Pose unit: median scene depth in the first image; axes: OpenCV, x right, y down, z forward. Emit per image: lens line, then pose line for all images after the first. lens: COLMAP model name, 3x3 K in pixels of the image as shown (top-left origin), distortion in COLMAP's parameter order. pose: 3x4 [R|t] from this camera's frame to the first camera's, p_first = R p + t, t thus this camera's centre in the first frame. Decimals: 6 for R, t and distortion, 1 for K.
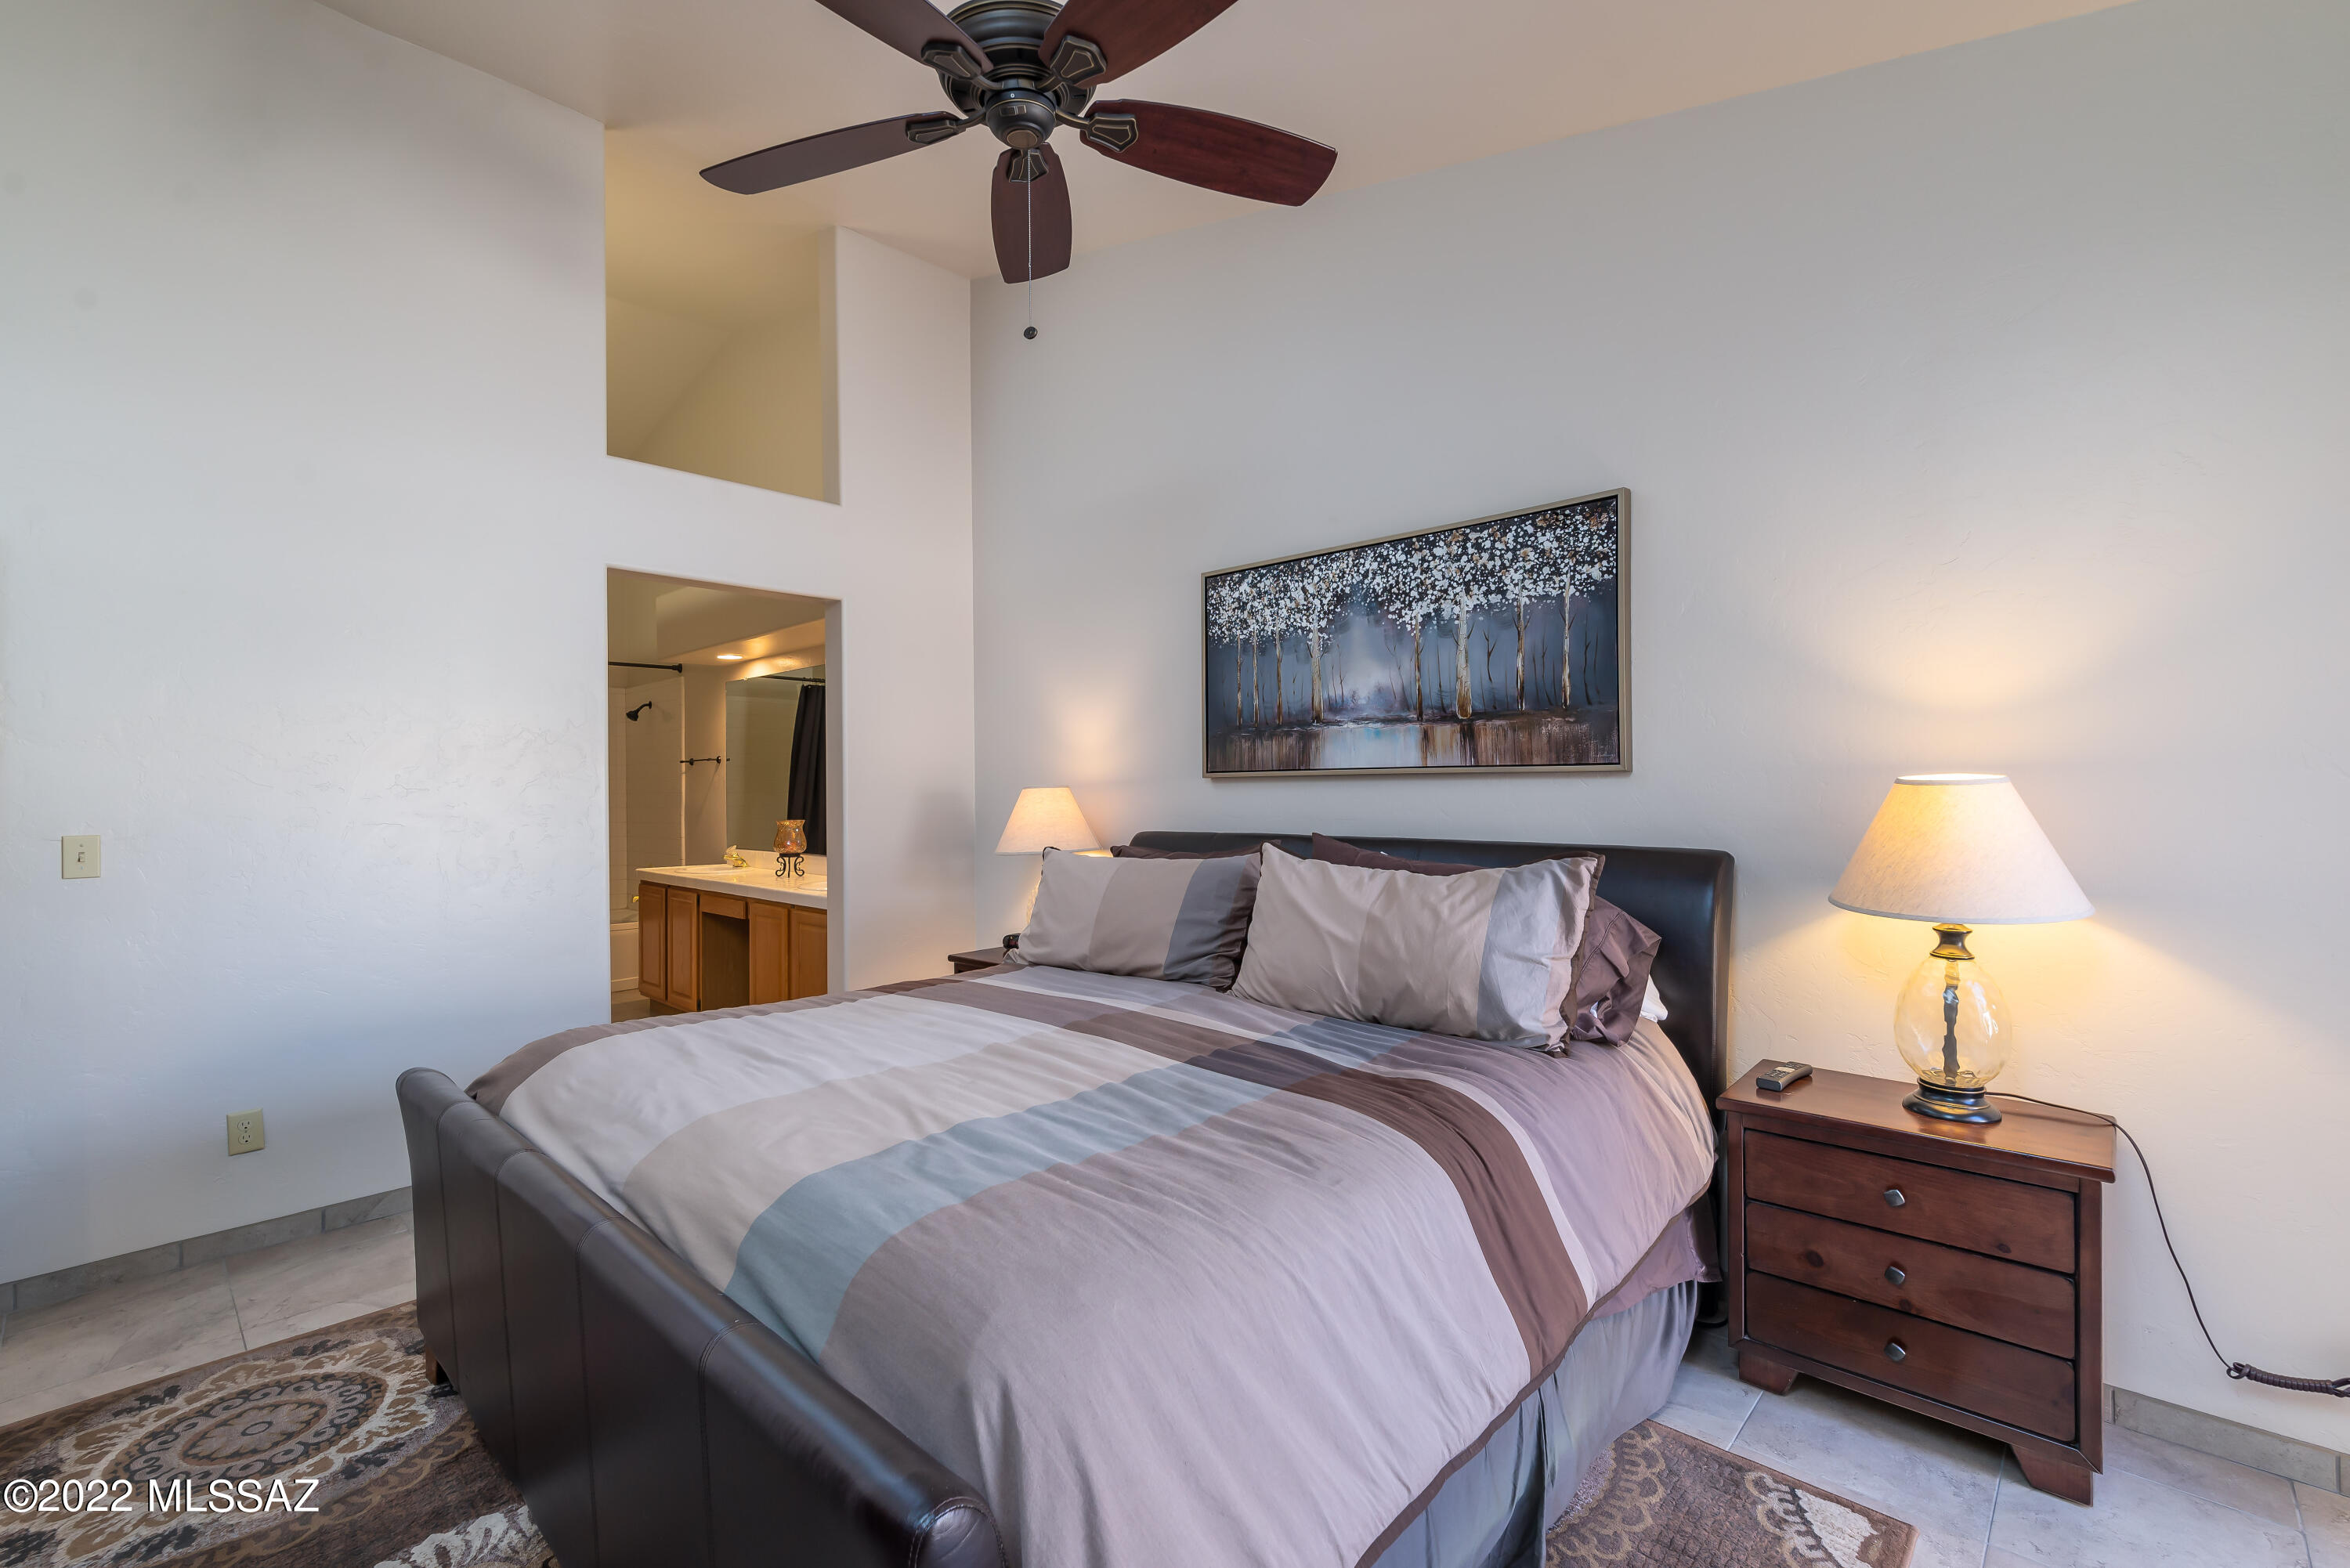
lens RADIAL K [[1009.9, 0, 1169.3], [0, 1009.9, 777.4], [0, 0, 1]] dist [-0.000340, 0.000441]
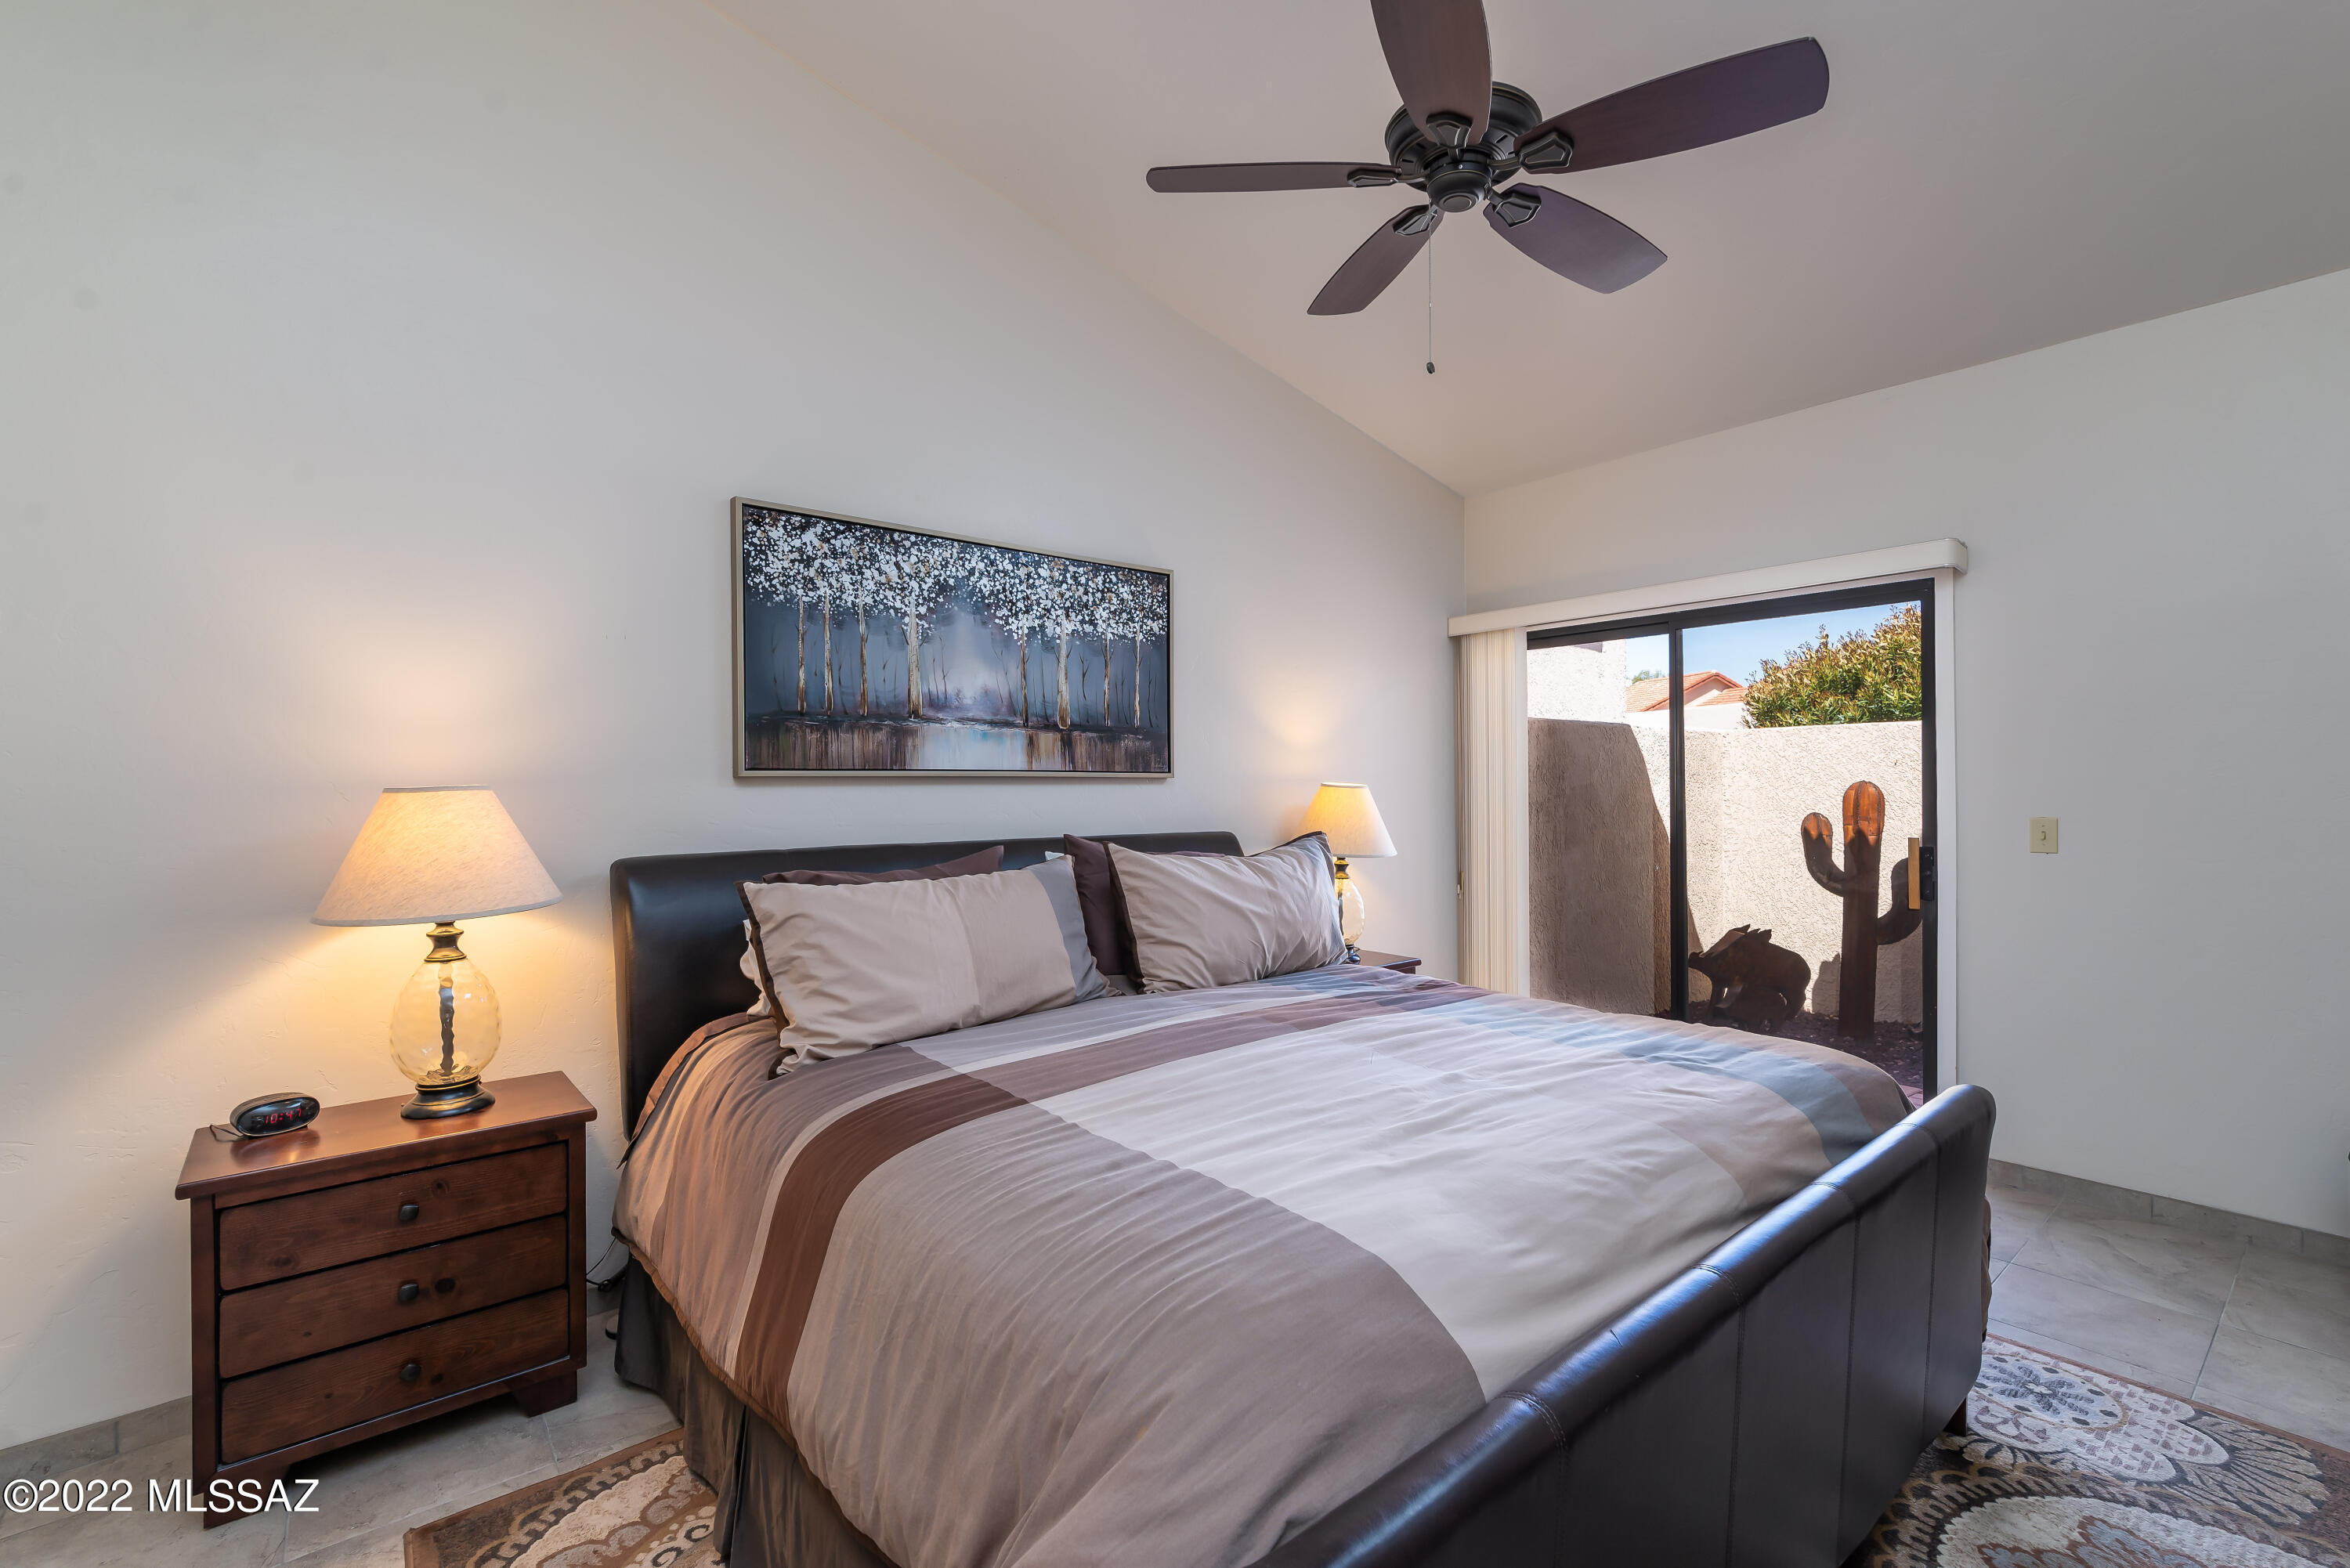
lens RADIAL K [[1009.9, 0, 1168.1], [0, 1009.9, 797.0], [0, 0, 1]] dist [-0.000340, 0.000441]
pose [[0.141622, -0.002838, 0.989917, -0.745850], [-0.008425, 0.999956, 0.004072, 0.011288], [-0.989885, -0.008917, 0.141592, 0.672060]]
